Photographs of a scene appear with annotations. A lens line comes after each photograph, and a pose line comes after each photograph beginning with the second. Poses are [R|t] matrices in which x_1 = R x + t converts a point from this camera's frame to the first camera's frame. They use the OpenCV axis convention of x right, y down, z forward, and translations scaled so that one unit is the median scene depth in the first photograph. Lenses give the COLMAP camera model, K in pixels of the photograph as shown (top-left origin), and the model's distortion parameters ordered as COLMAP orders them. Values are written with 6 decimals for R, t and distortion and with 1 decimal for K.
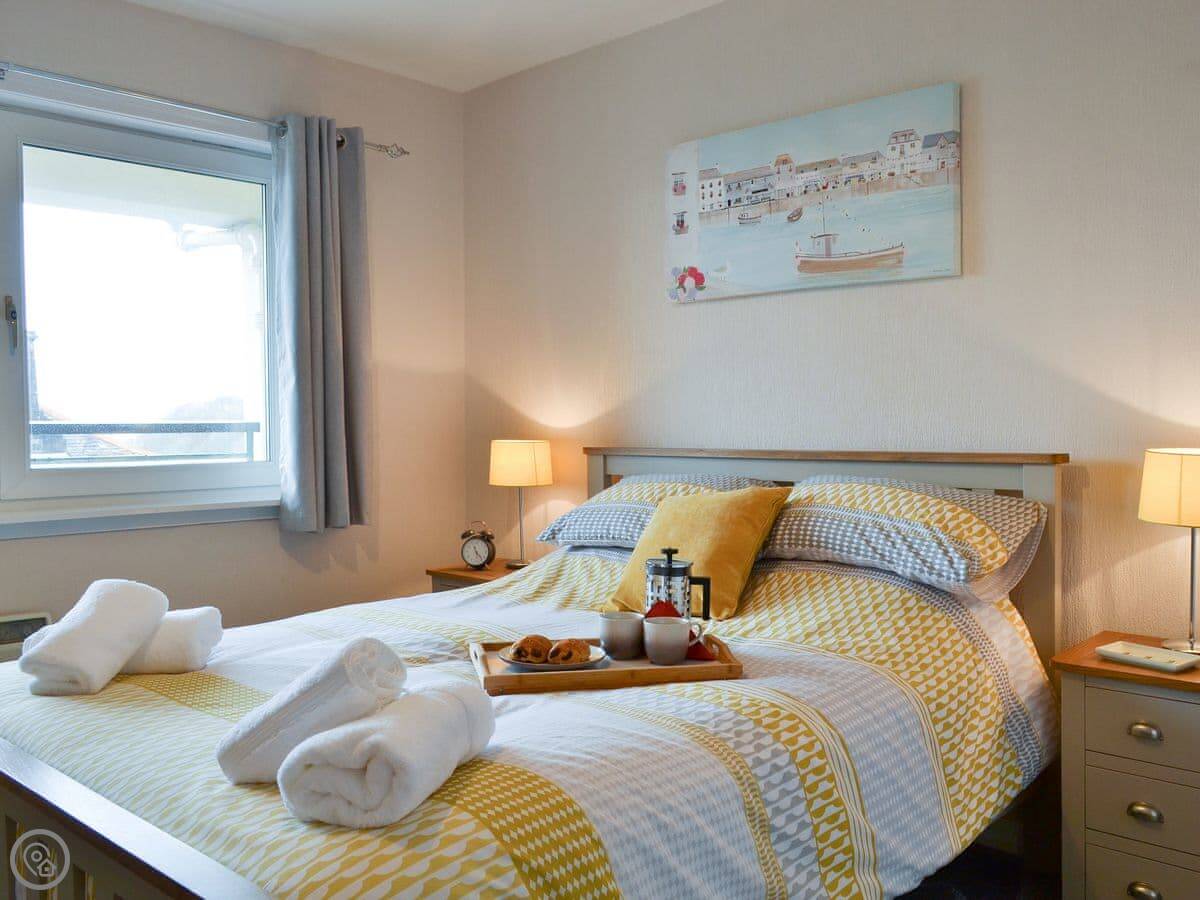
lens RADIAL K [[951.4, 0, 601.7], [0, 951.4, 440.7], [0, 0, 1]] dist [-0.011328, 0.000936]
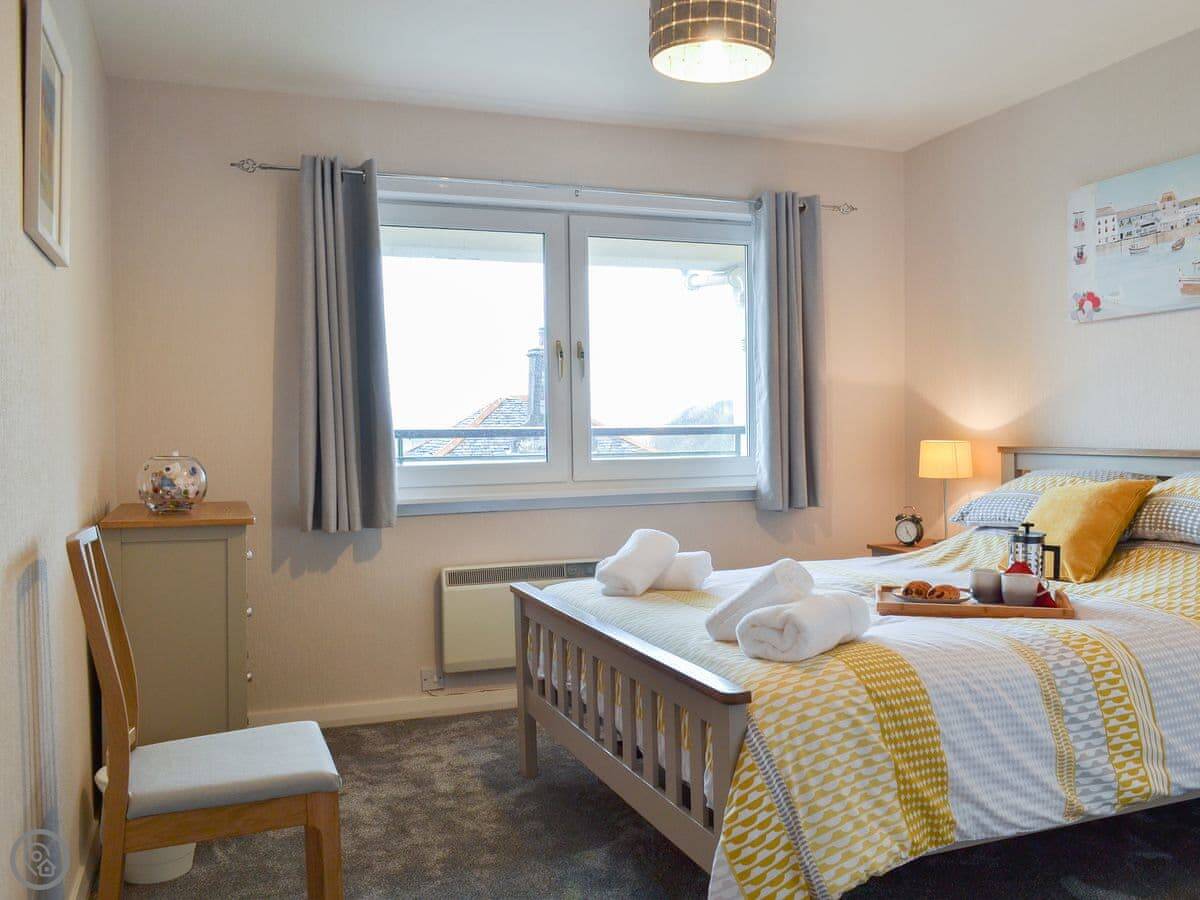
lens RADIAL K [[1013.1, 0, 597.3], [0, 1013.1, 504.8], [0, 0, 1]] dist [-0.005058, 0.001754]
pose [[0.875220, 0.030666, -0.482752, 0.205411], [-0.000288, 0.998021, 0.062876, 0.000347], [0.483725, -0.054891, 0.873497, -0.465786]]
